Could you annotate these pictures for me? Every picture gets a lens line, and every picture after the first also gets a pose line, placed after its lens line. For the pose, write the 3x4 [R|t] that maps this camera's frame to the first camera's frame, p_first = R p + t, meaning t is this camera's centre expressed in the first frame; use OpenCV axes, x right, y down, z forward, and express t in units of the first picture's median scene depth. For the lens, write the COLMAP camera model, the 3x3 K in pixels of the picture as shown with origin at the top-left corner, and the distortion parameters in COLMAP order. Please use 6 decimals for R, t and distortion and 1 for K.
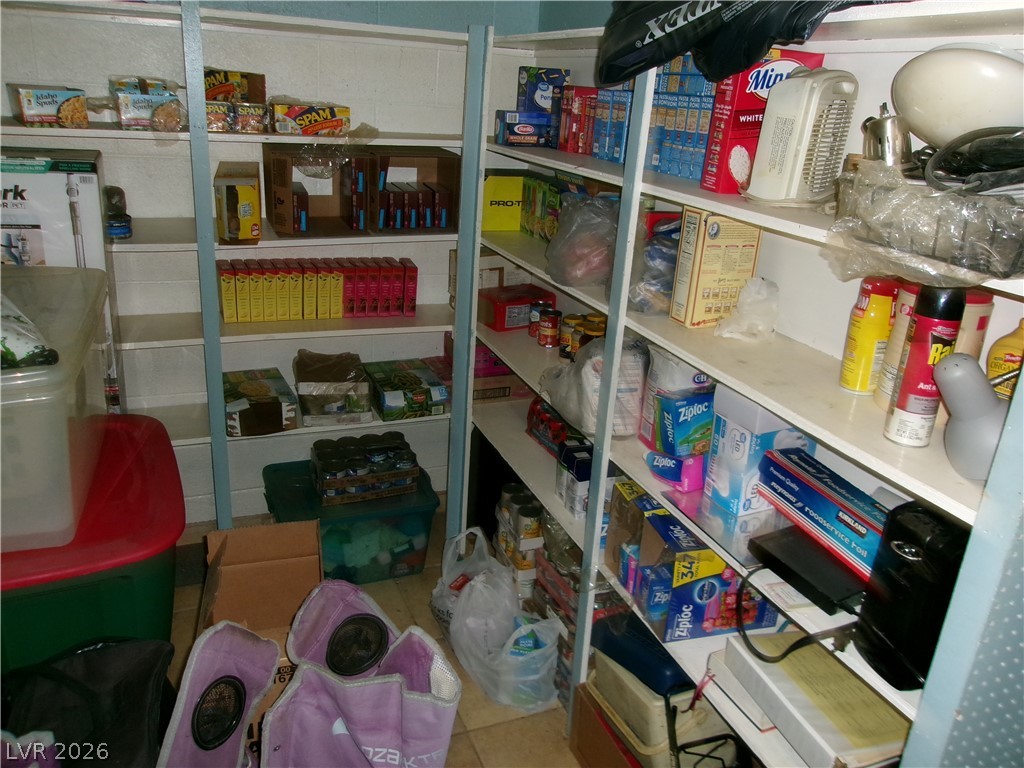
lens RADIAL K [[799.7, 0, 506.8], [0, 799.7, 377.8], [0, 0, 1]] dist [-0.032251, 0.049882]
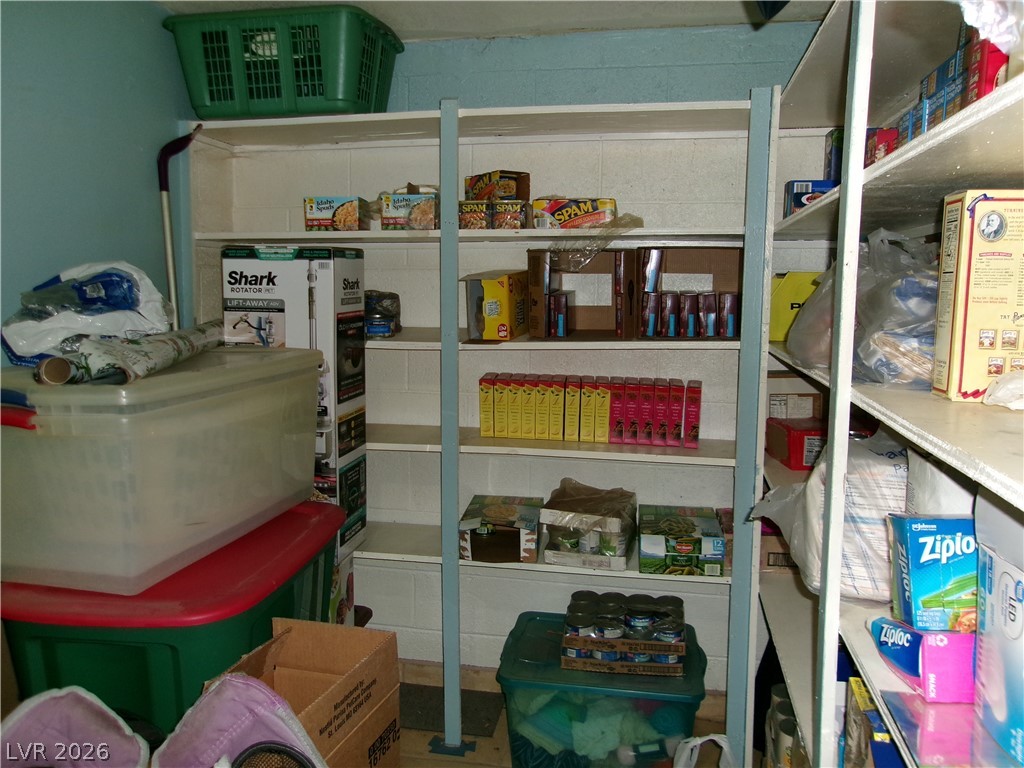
lens RADIAL K [[799.7, 0, 506.8], [0, 799.7, 377.8], [0, 0, 1]] dist [-0.032251, 0.049882]
pose [[0.837658, 0.005653, -0.546166, 0.178091], [-0.145635, 0.966057, -0.213363, 0.058794], [0.526421, 0.258266, 0.810049, 0.243599]]
